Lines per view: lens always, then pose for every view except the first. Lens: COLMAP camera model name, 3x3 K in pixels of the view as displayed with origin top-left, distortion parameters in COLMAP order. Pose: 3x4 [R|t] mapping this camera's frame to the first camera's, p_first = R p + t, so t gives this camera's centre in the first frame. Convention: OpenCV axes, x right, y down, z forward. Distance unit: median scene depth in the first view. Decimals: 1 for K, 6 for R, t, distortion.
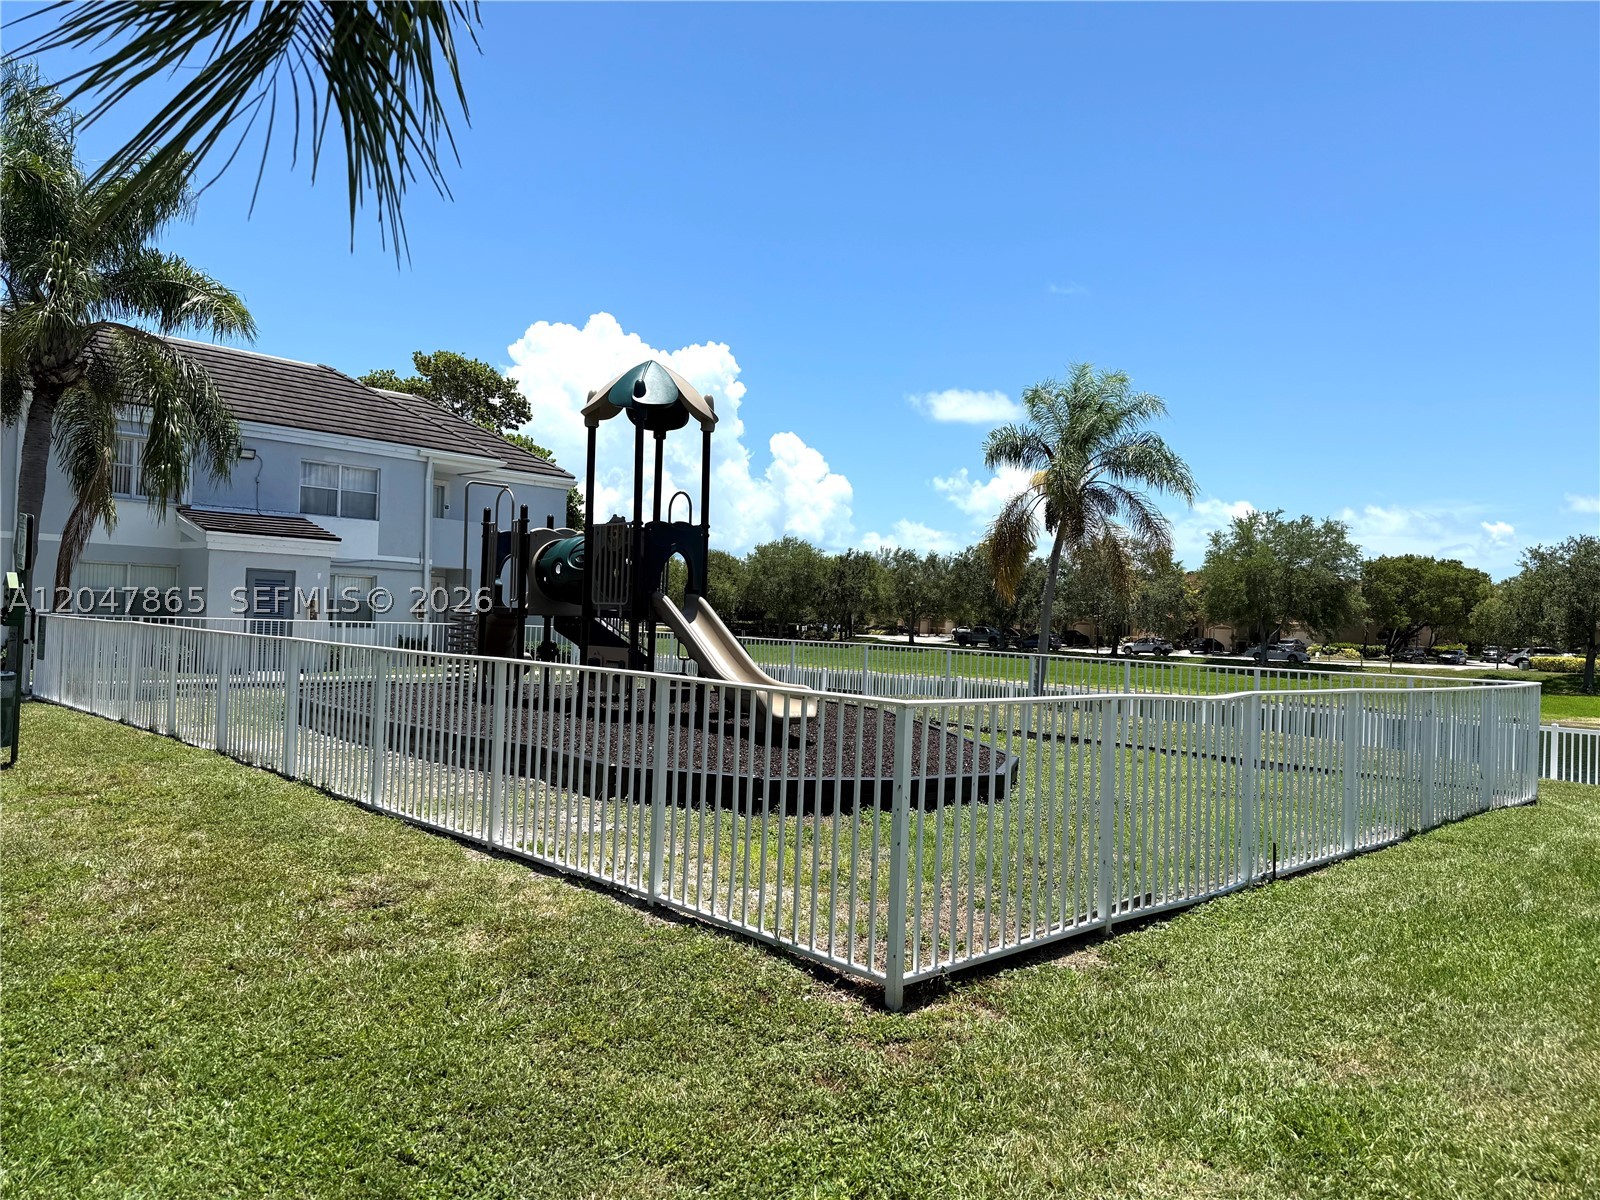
lens RADIAL K [[1123.7, 0, 797.3], [0, 1123.7, 607.2], [0, 0, 1]] dist [0.155388, -0.285781]
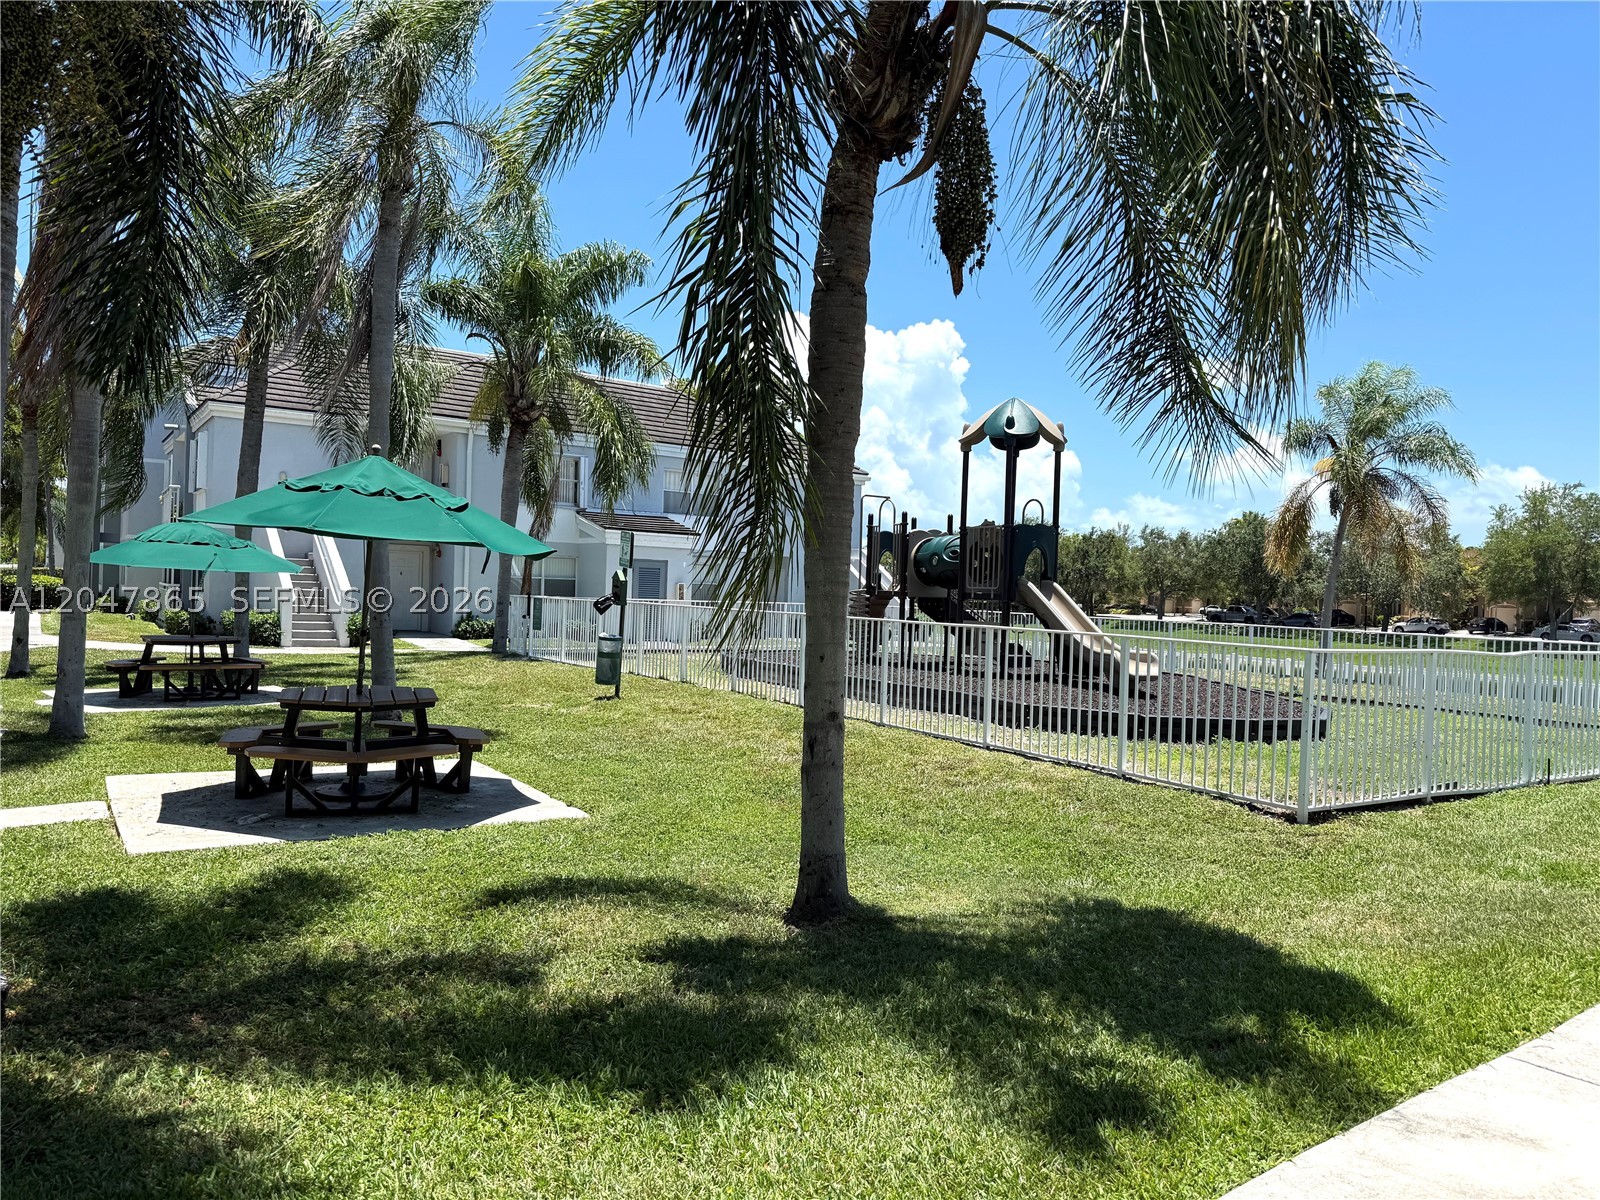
lens RADIAL K [[1117.8, 0, 803.5], [0, 1117.8, 615.1], [0, 0, 1]] dist [0.084825, -0.106884]
pose [[0.980630, 0.001757, -0.195860, -0.066144], [0.003276, 0.999673, 0.025373, -0.003252], [0.195840, -0.025523, 0.980304, -0.172295]]
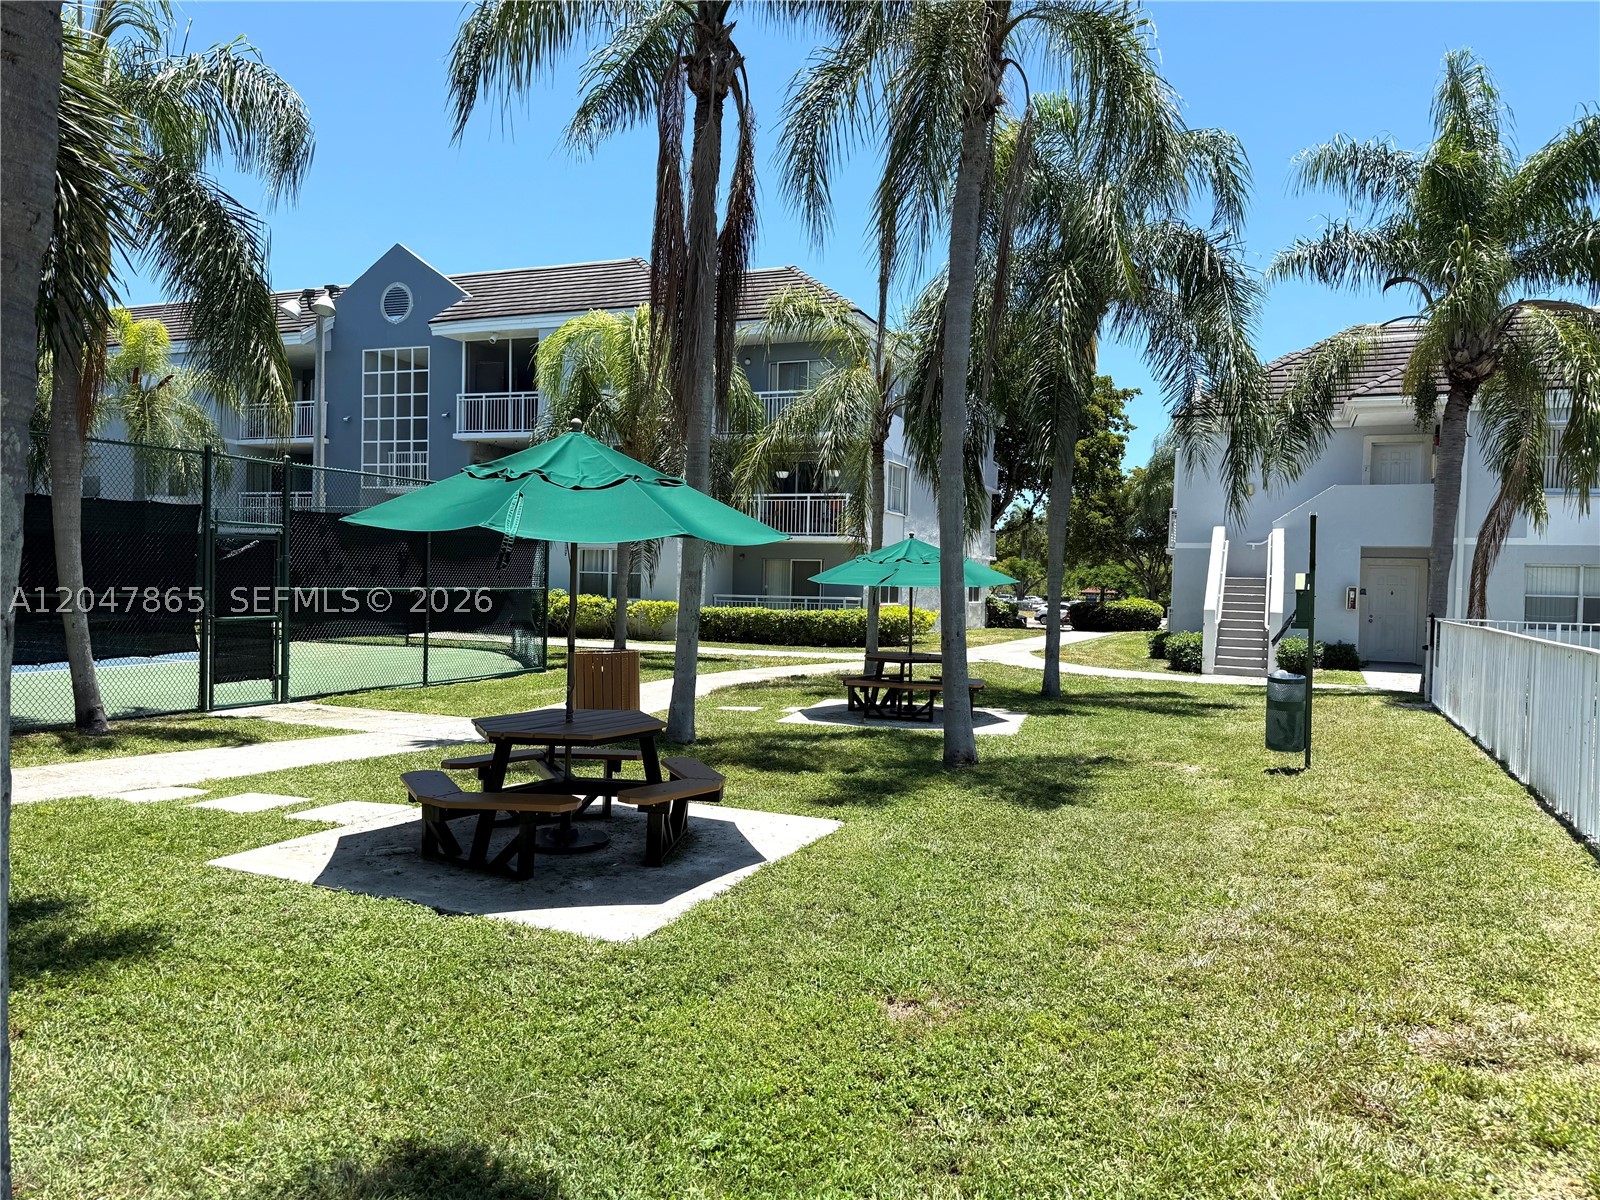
lens RADIAL K [[1139.3, 0, 799.6], [0, 1139.3, 595.8], [0, 0, 1]] dist [0.000456, -0.002230]
pose [[0.362754, -0.013095, -0.931793, 0.026171], [-0.003240, 0.999877, -0.015313, 0.001482], [0.931879, 0.008574, 0.362667, 0.103463]]
